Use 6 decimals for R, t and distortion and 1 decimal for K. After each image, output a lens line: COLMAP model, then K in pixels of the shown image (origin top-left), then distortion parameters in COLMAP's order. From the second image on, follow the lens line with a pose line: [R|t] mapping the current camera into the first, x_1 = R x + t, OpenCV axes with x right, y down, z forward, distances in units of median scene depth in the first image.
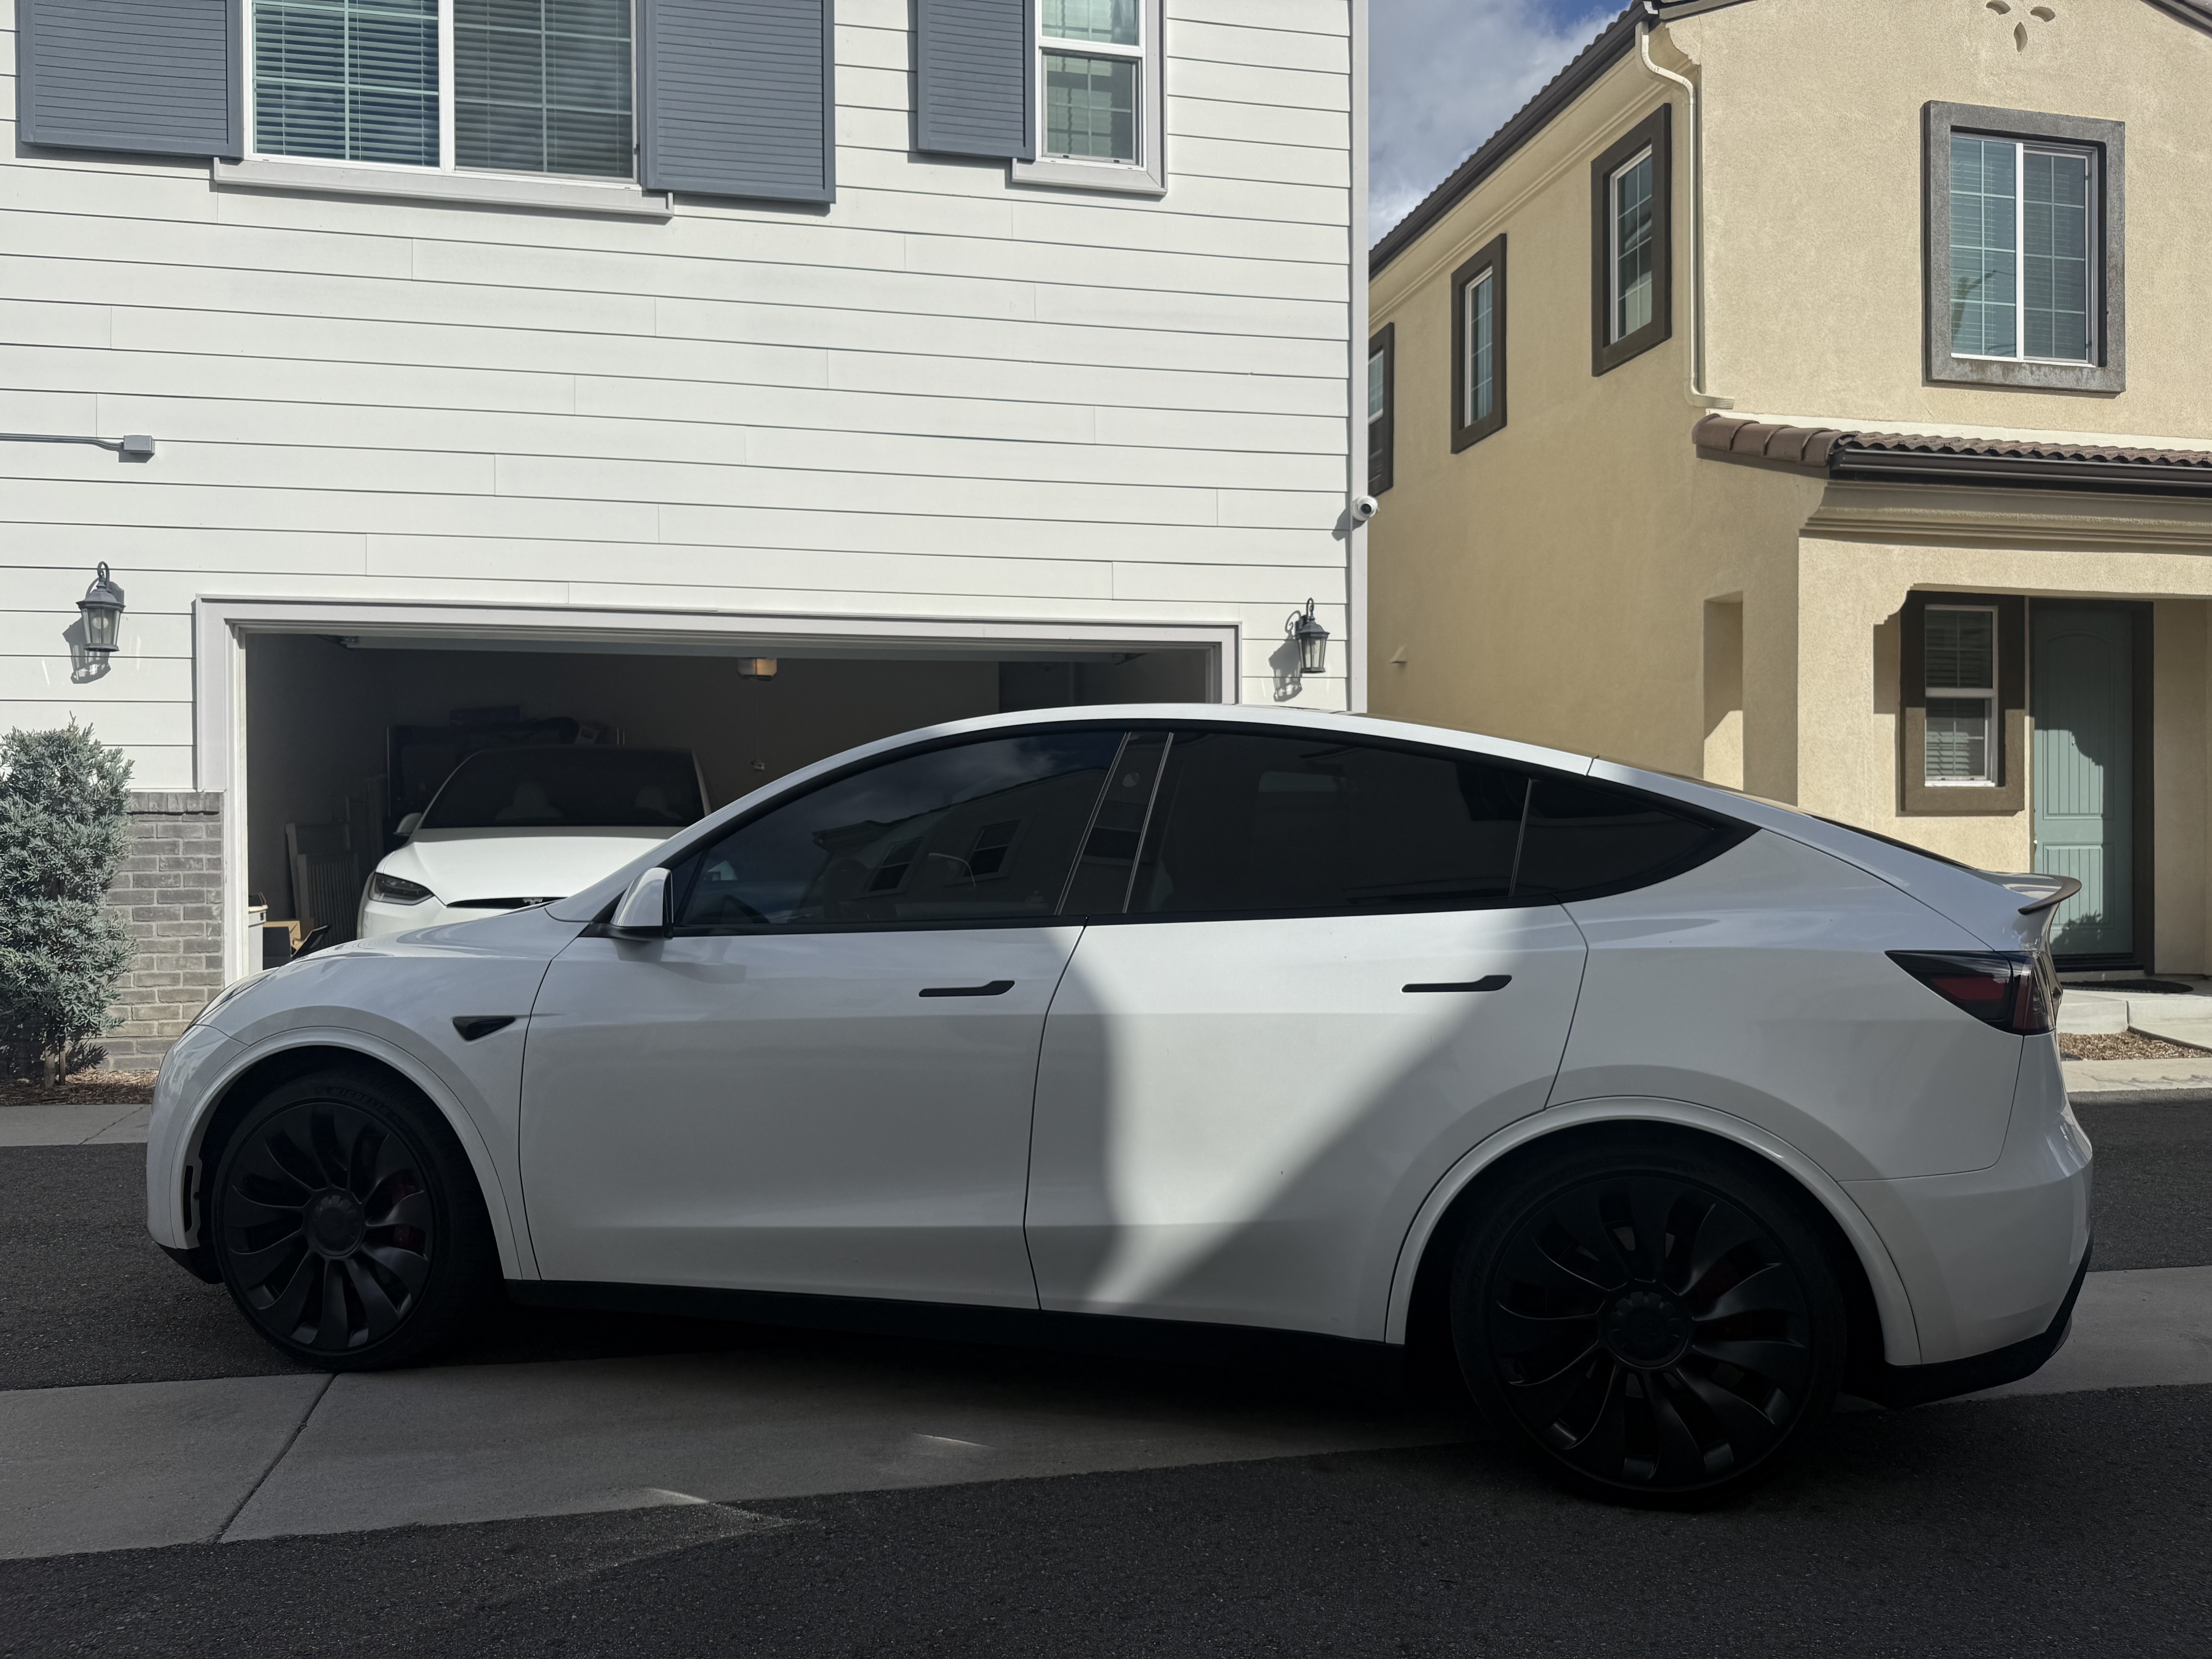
lens RADIAL K [[1547.3, 0, 1106.0], [0, 1547.3, 829.5], [0, 0, 1]] dist [0.026188, -0.000642]
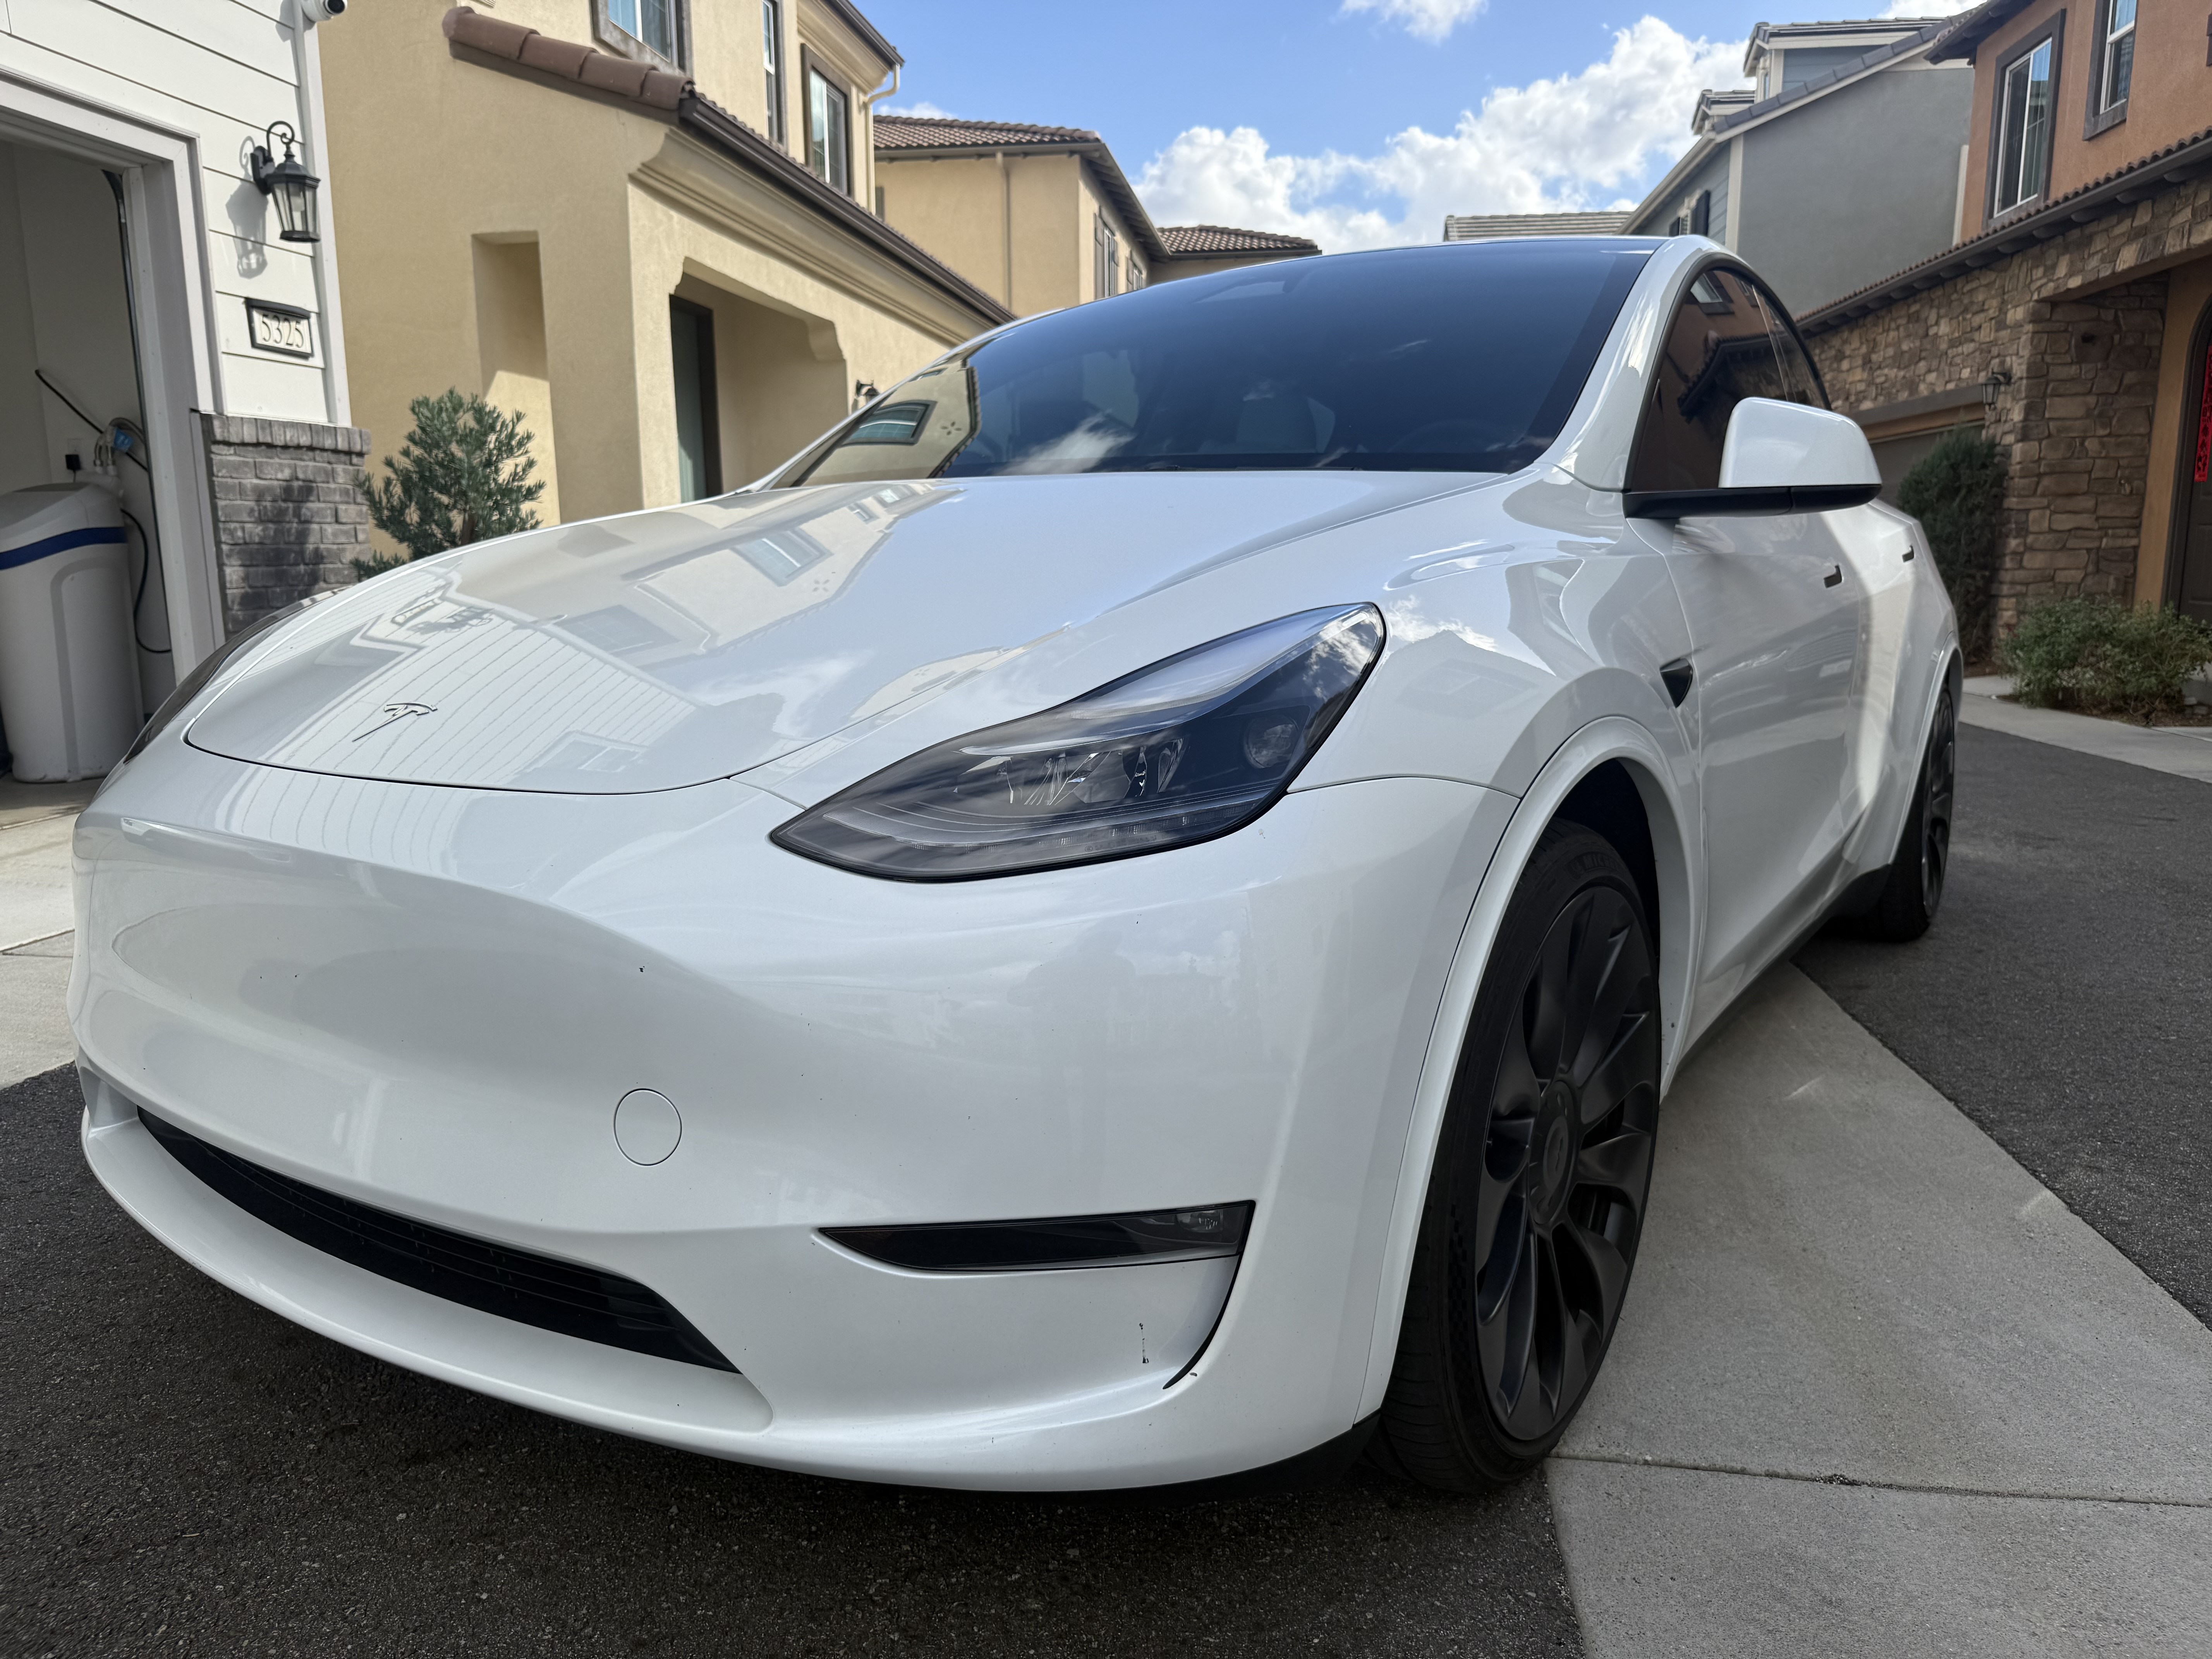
lens RADIAL K [[1554.6, 0, 1106.0], [0, 1554.6, 829.5], [0, 0, 1]] dist [-0.004200, -0.004751]
pose [[0.345249, -0.166626, 0.923601, -0.401985], [0.009664, 0.984692, 0.174035, 0.036074], [-0.938461, -0.051159, 0.341574, 0.420633]]
